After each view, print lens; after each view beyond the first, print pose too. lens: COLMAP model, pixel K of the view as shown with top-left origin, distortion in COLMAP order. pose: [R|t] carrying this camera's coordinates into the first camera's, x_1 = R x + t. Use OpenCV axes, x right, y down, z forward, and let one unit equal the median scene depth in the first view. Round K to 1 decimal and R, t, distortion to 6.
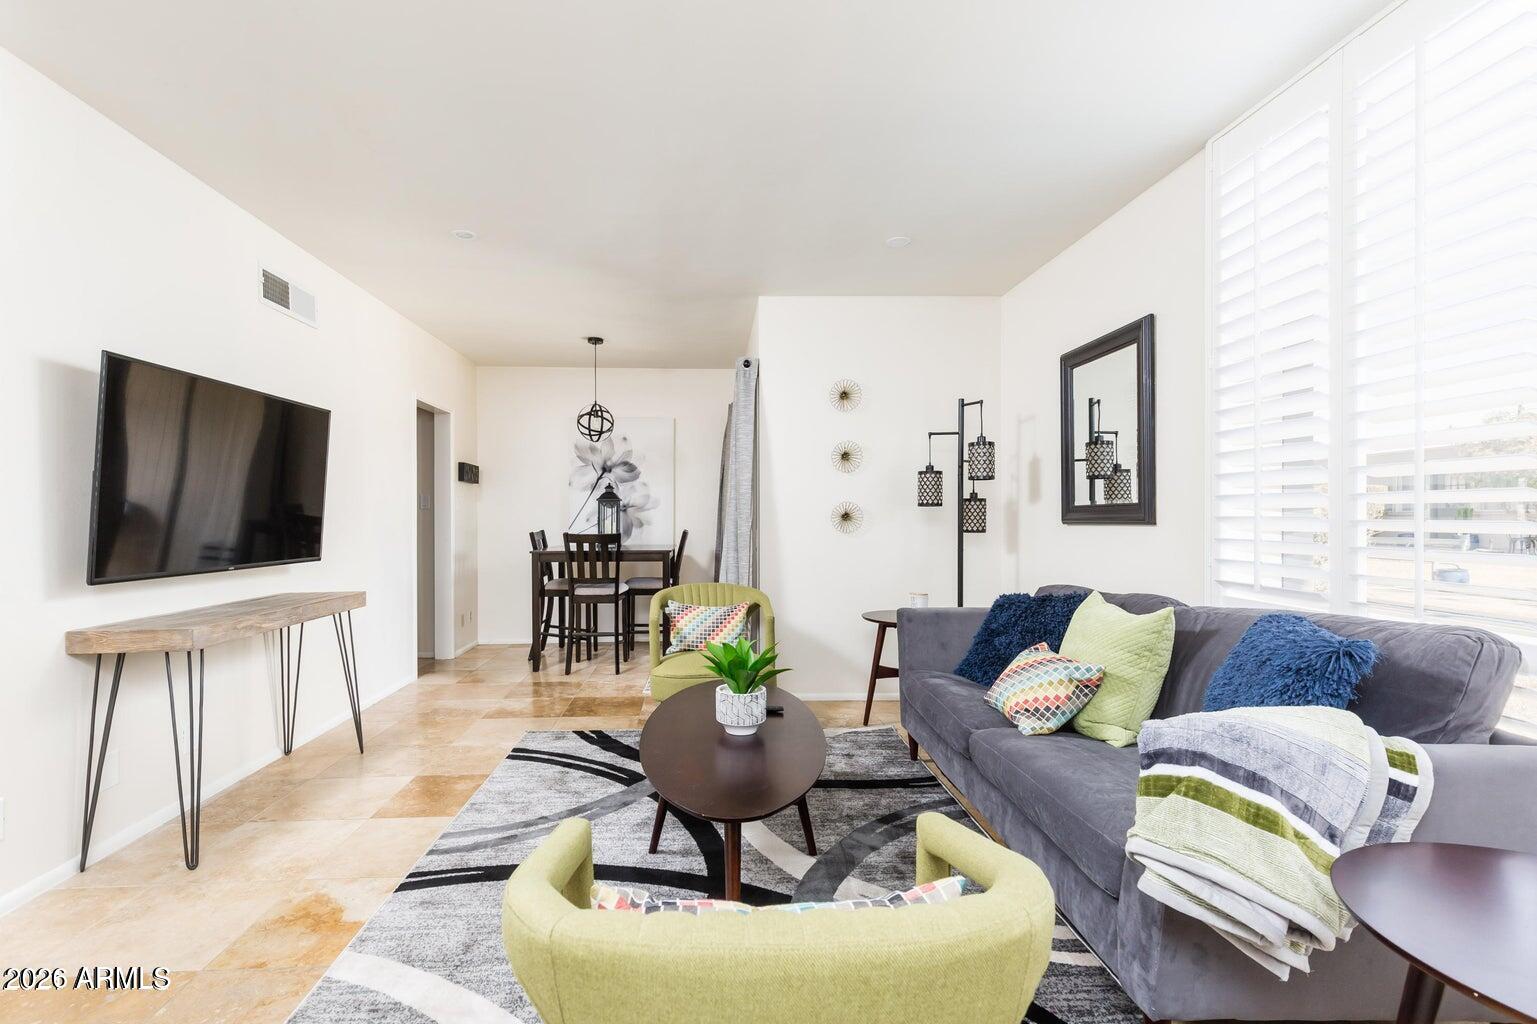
lens RADIAL K [[695.5, 0, 767.0], [0, 695.5, 517.5], [0, 0, 1]] dist [0.010589, -0.000682]
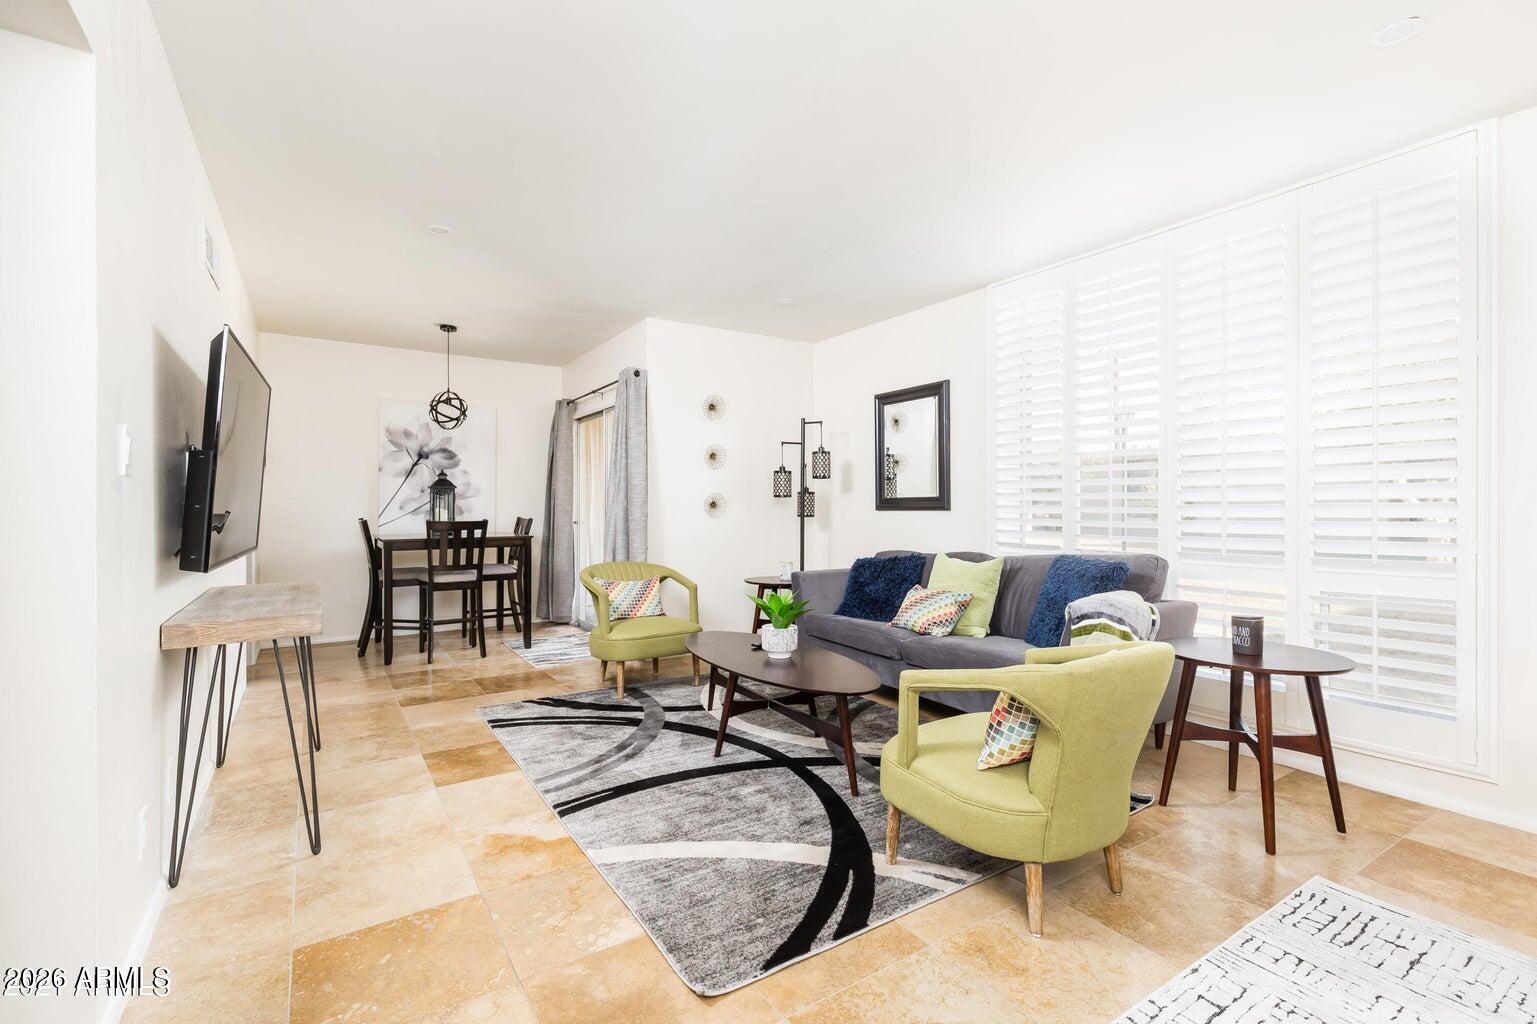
lens RADIAL K [[680.9, 0, 767.7], [0, 680.9, 506.7], [0, 0, 1]] dist [0.003724, -0.000109]
pose [[0.857327, 0.003469, 0.514760, -0.519119], [-0.002670, 0.999994, -0.002292, 0.005214], [-0.514765, 0.000590, 0.857331, -0.110906]]
